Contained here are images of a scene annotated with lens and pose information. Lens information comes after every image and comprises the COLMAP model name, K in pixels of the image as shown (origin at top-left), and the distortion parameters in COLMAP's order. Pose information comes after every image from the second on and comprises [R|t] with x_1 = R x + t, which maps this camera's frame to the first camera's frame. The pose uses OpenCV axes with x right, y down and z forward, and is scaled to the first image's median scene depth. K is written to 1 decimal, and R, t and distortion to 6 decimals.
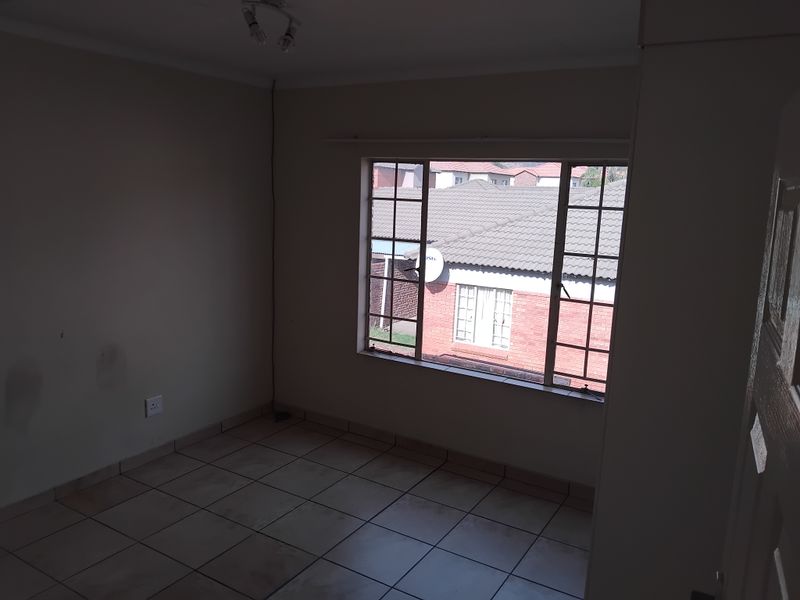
lens RADIAL K [[615.8, 0, 400.0], [0, 615.8, 301.0], [0, 0, 1]] dist [0.014055, -0.071894]
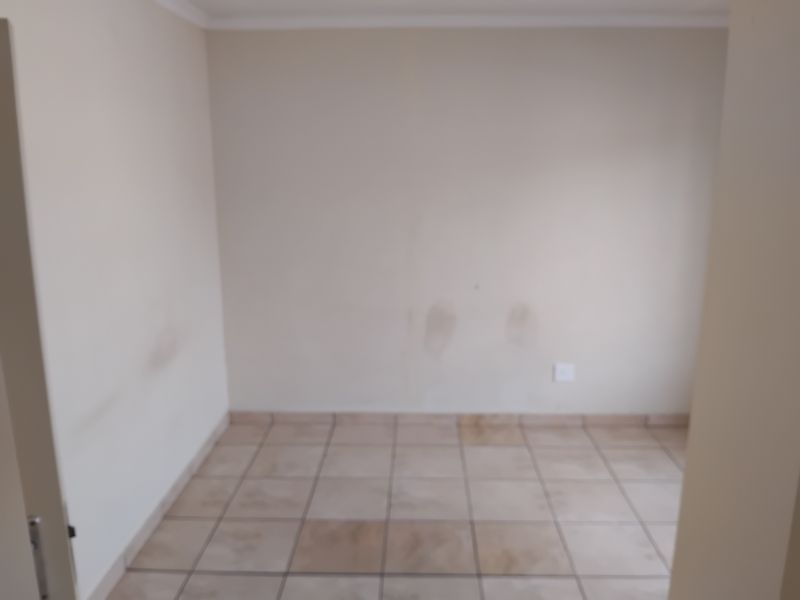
lens RADIAL K [[615.8, 0, 399.8], [0, 615.8, 299.3], [0, 0, 1]] dist [0.014055, -0.071894]
pose [[0.493826, 0.153382, -0.855926, 0.341328], [-0.132983, 0.986063, 0.099977, -0.016499], [0.859332, 0.064452, 0.507341, 0.262783]]
